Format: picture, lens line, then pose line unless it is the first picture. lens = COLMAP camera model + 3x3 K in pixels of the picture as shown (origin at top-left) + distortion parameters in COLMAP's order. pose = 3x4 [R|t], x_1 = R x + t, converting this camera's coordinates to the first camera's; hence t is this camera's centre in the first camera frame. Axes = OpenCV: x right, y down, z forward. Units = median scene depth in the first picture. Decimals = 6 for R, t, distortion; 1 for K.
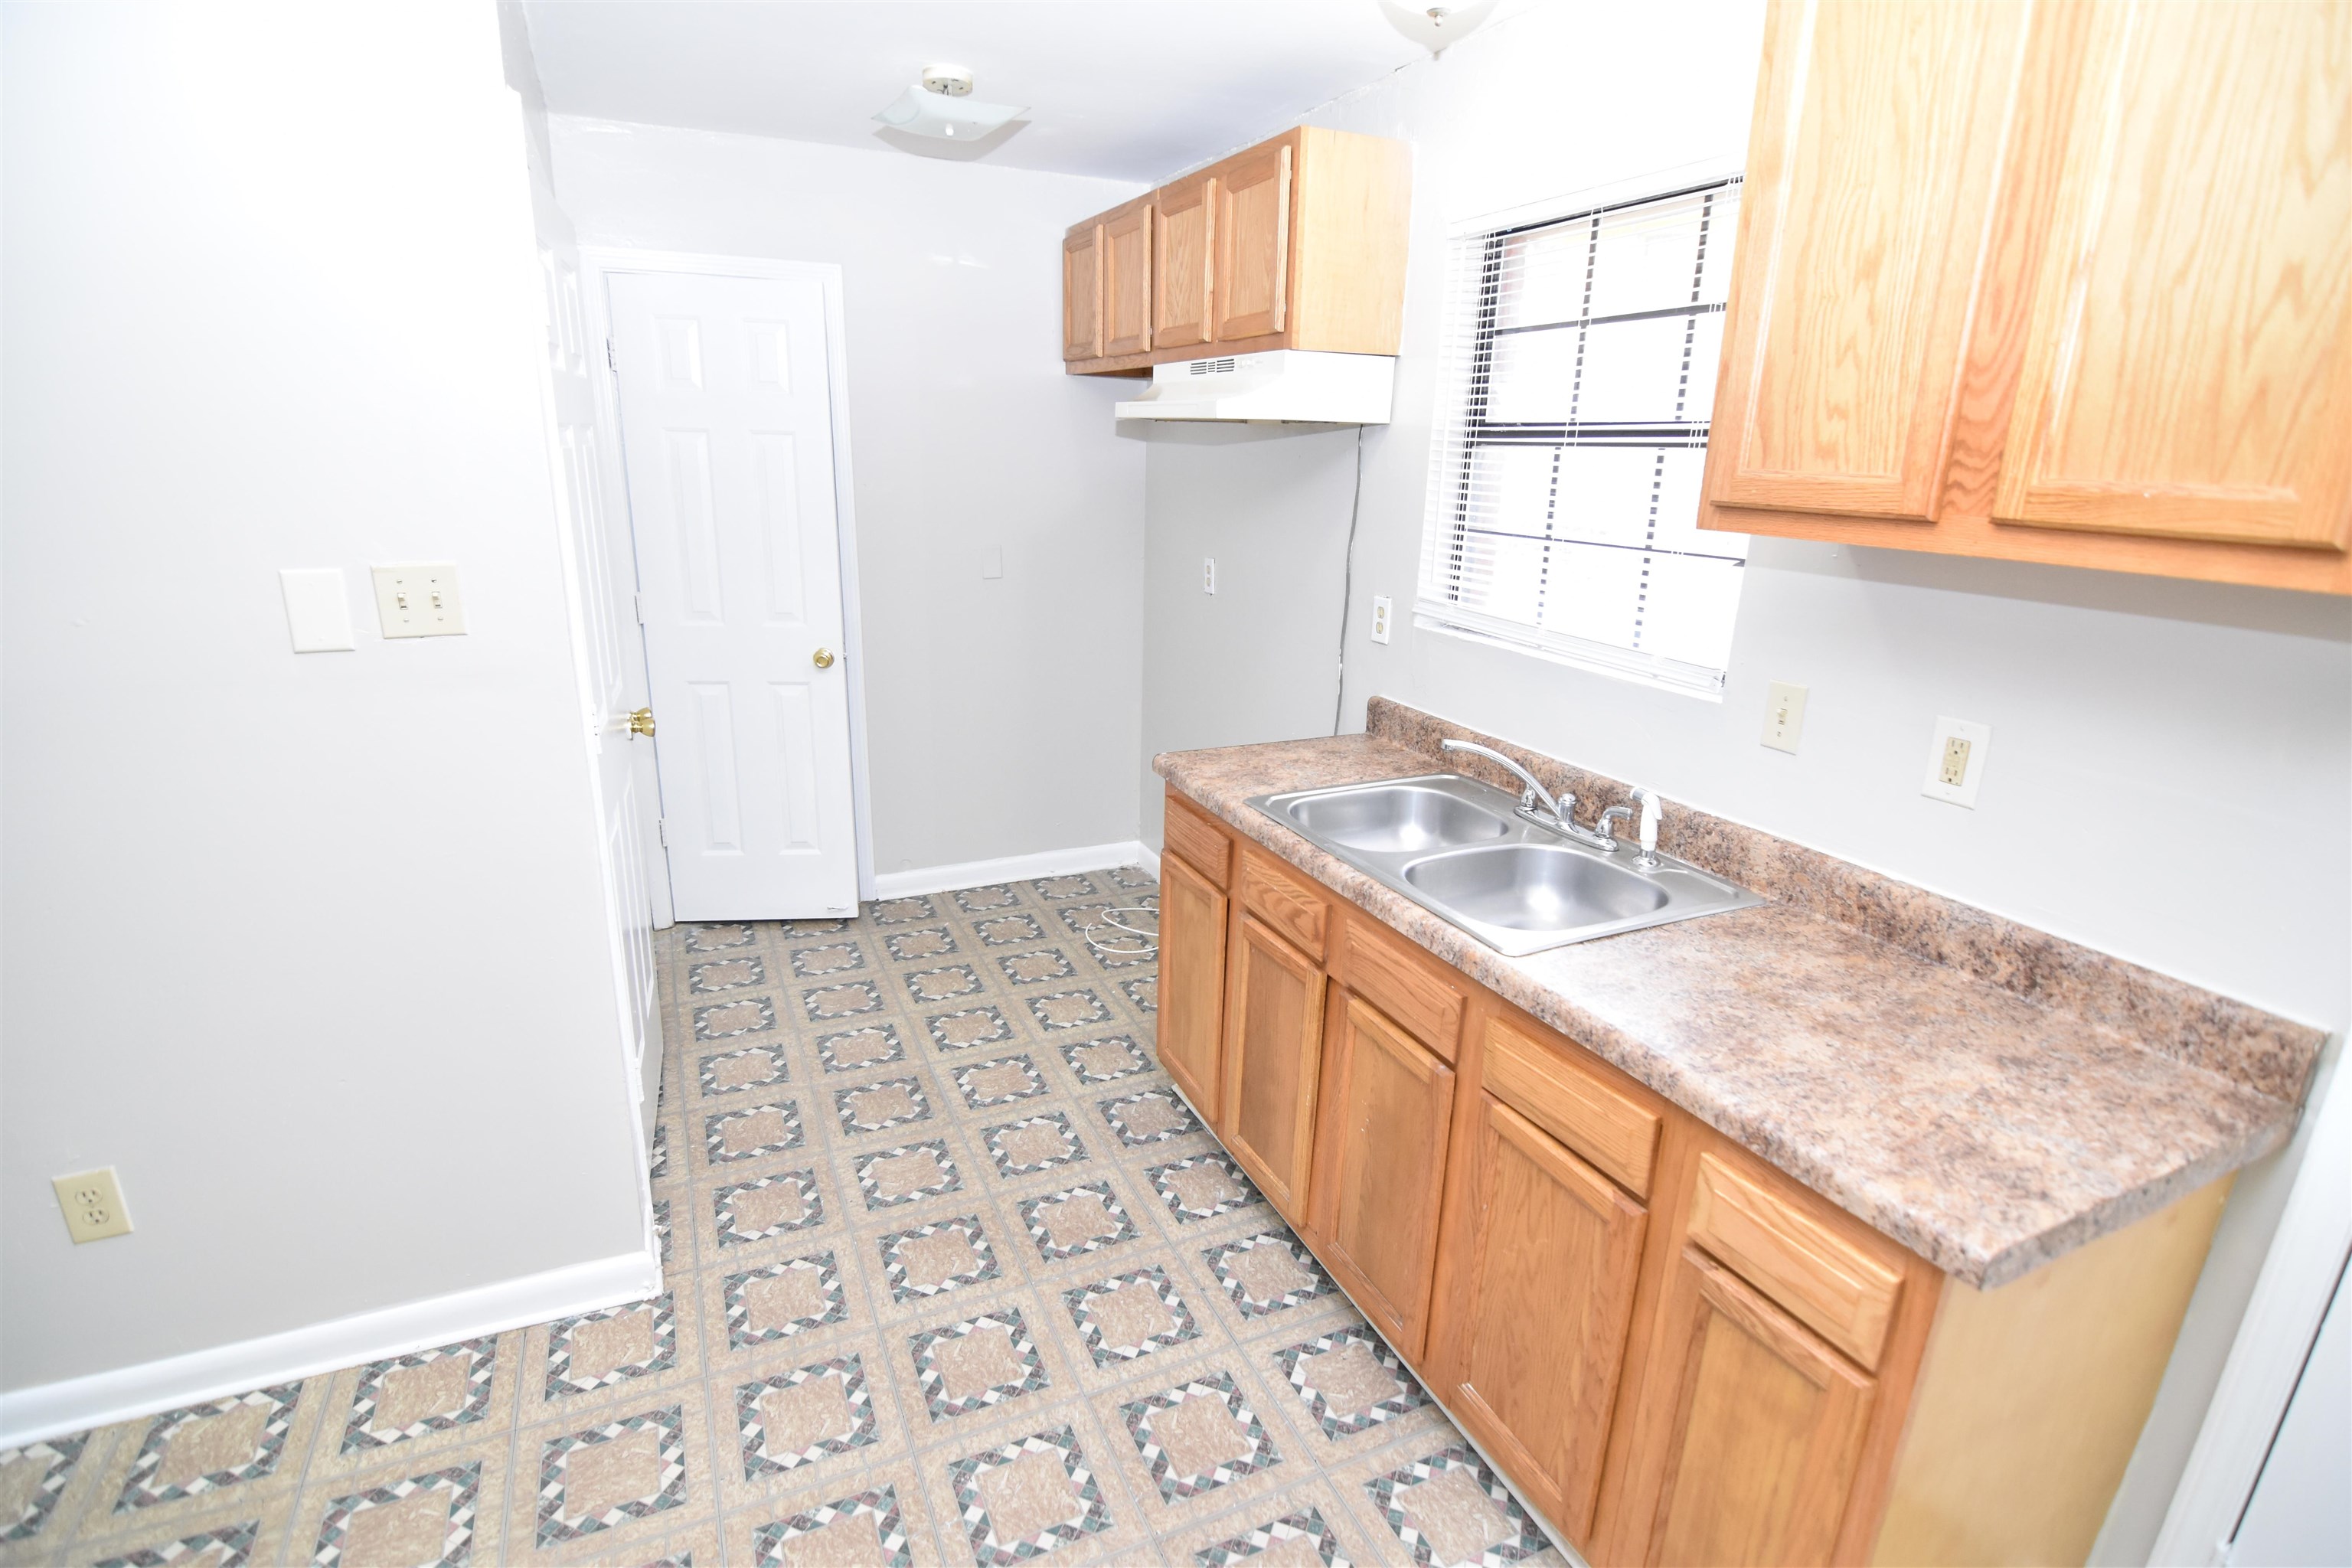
lens RADIAL K [[1134.4, 0, 1174.0], [0, 1134.4, 795.4], [0, 0, 1]] dist [-0.007531, -0.008778]
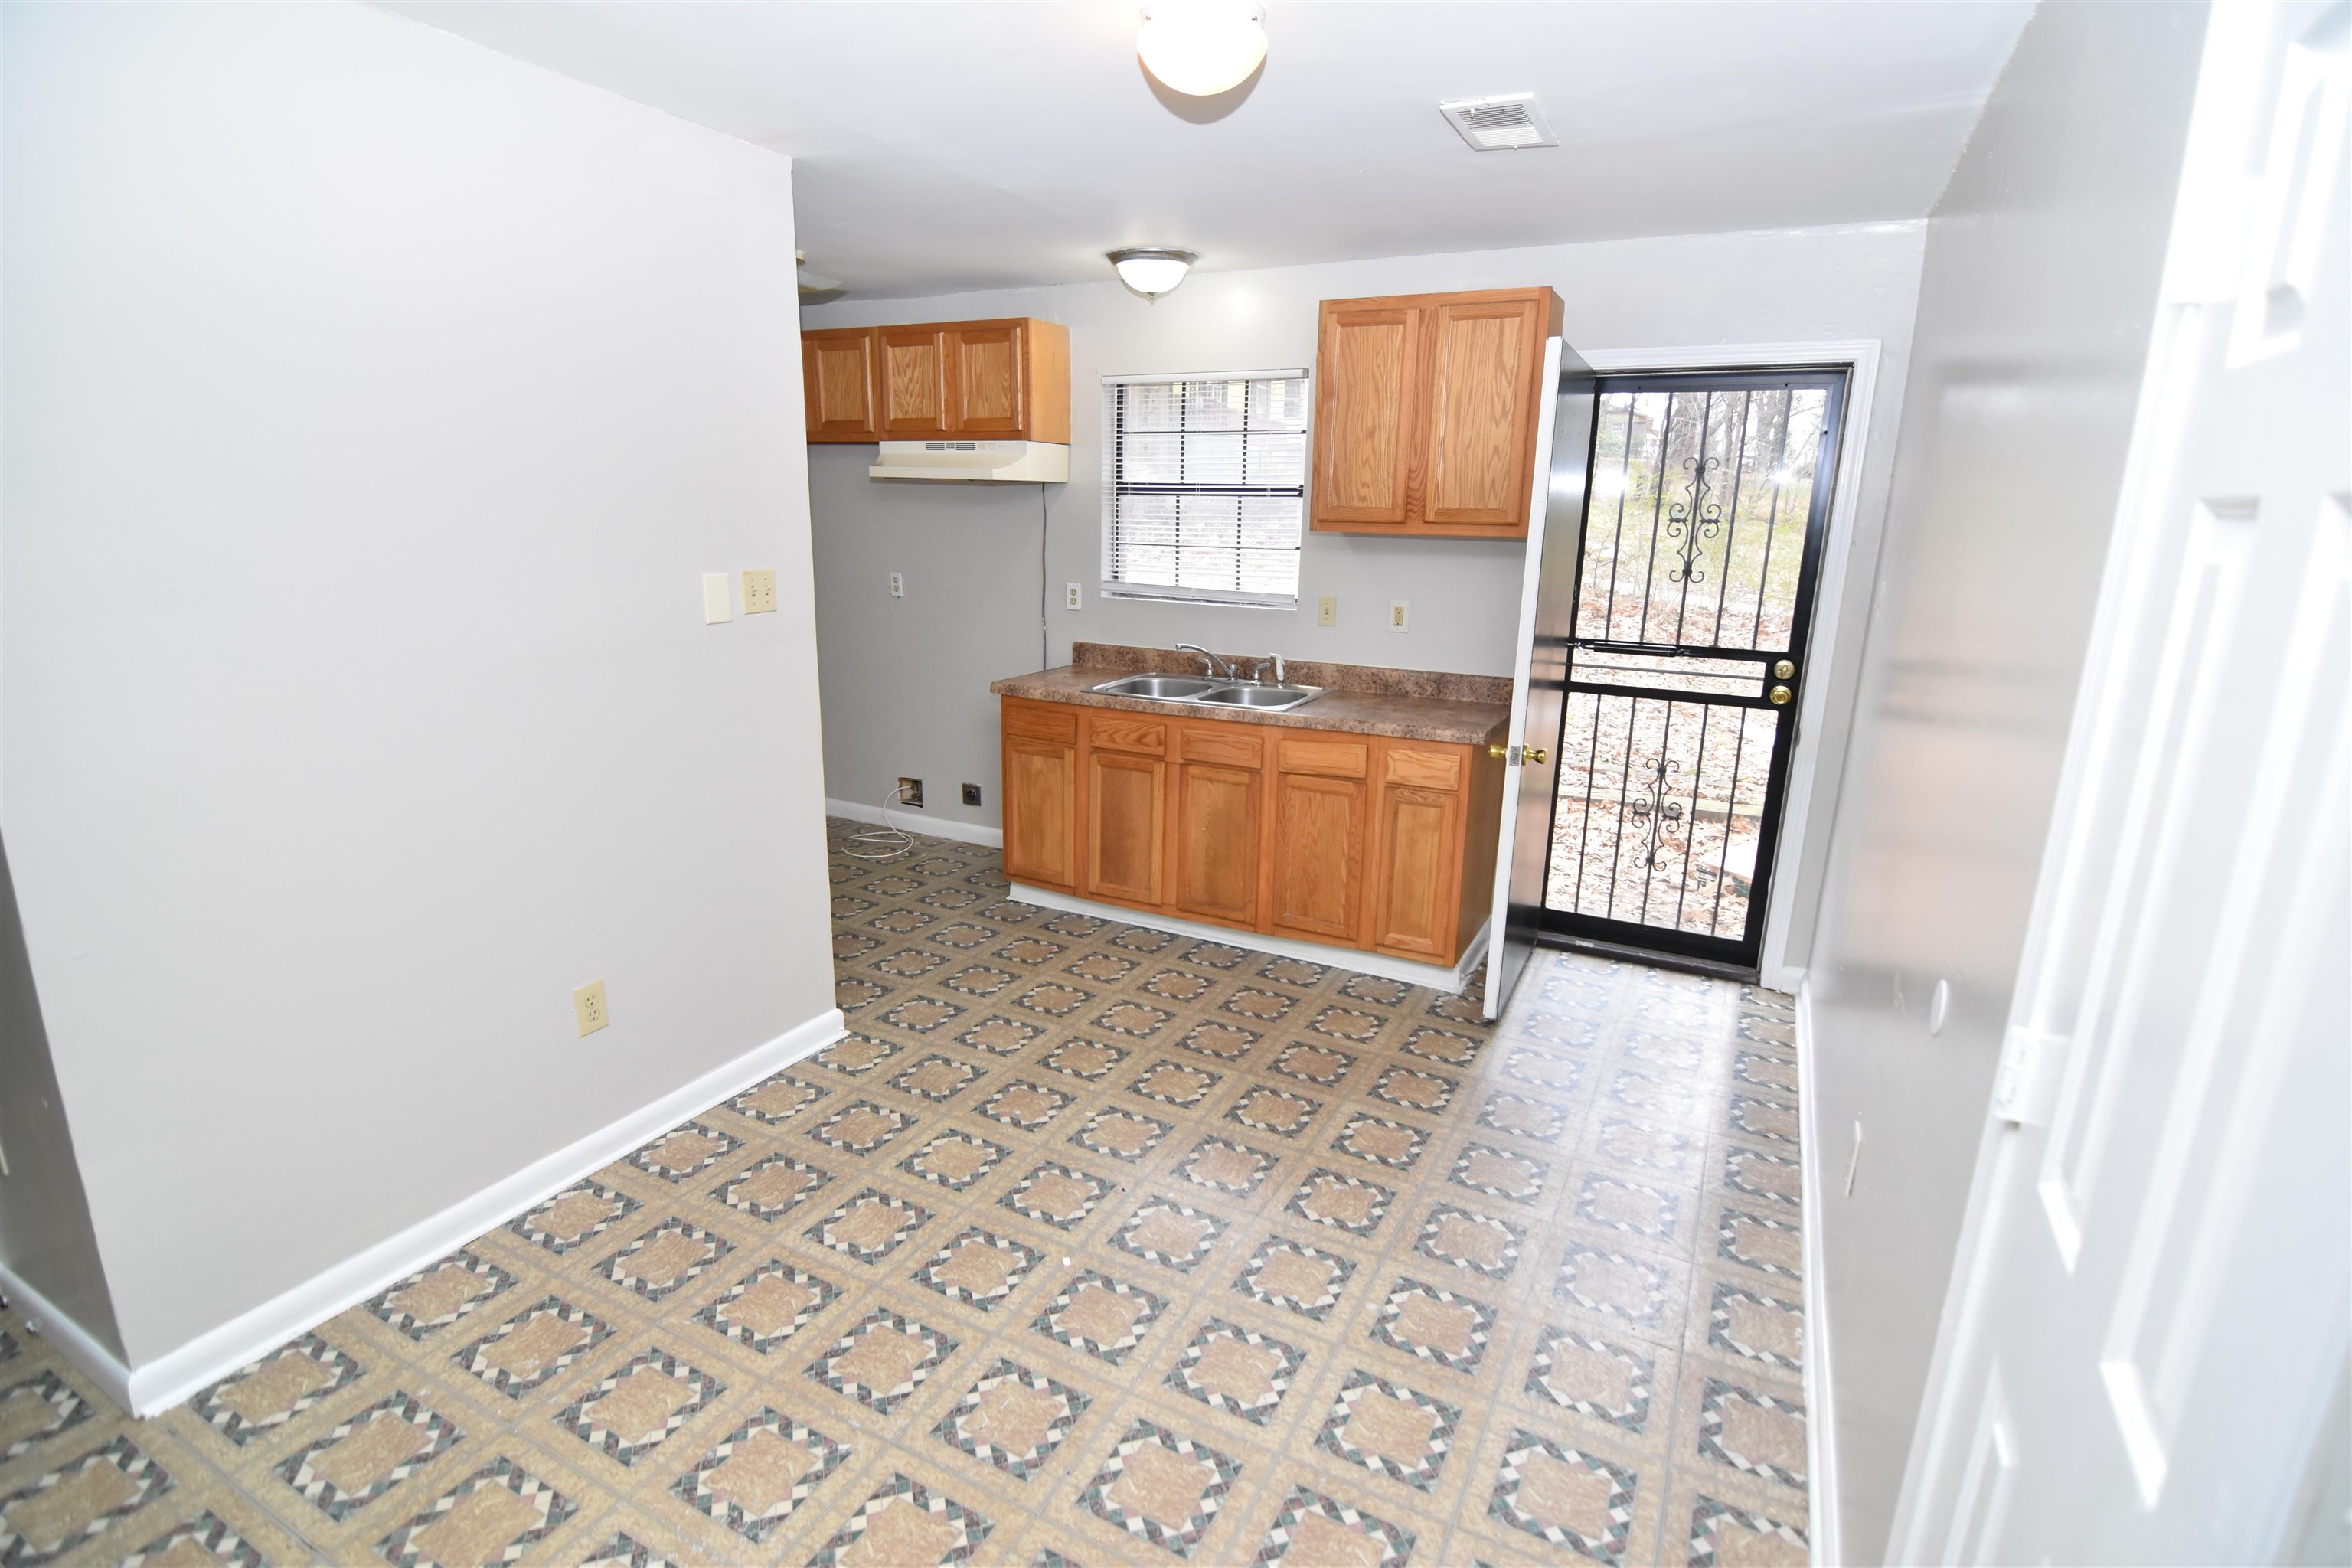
lens RADIAL K [[1134.4, 0, 1183.5], [0, 1134.4, 806.2], [0, 0, 1]] dist [-0.007531, -0.008778]
pose [[0.783979, -0.167348, 0.597805, -0.244475], [0.181858, 0.982644, 0.036585, 0.039360], [-0.593552, 0.080034, 0.800806, -0.140227]]
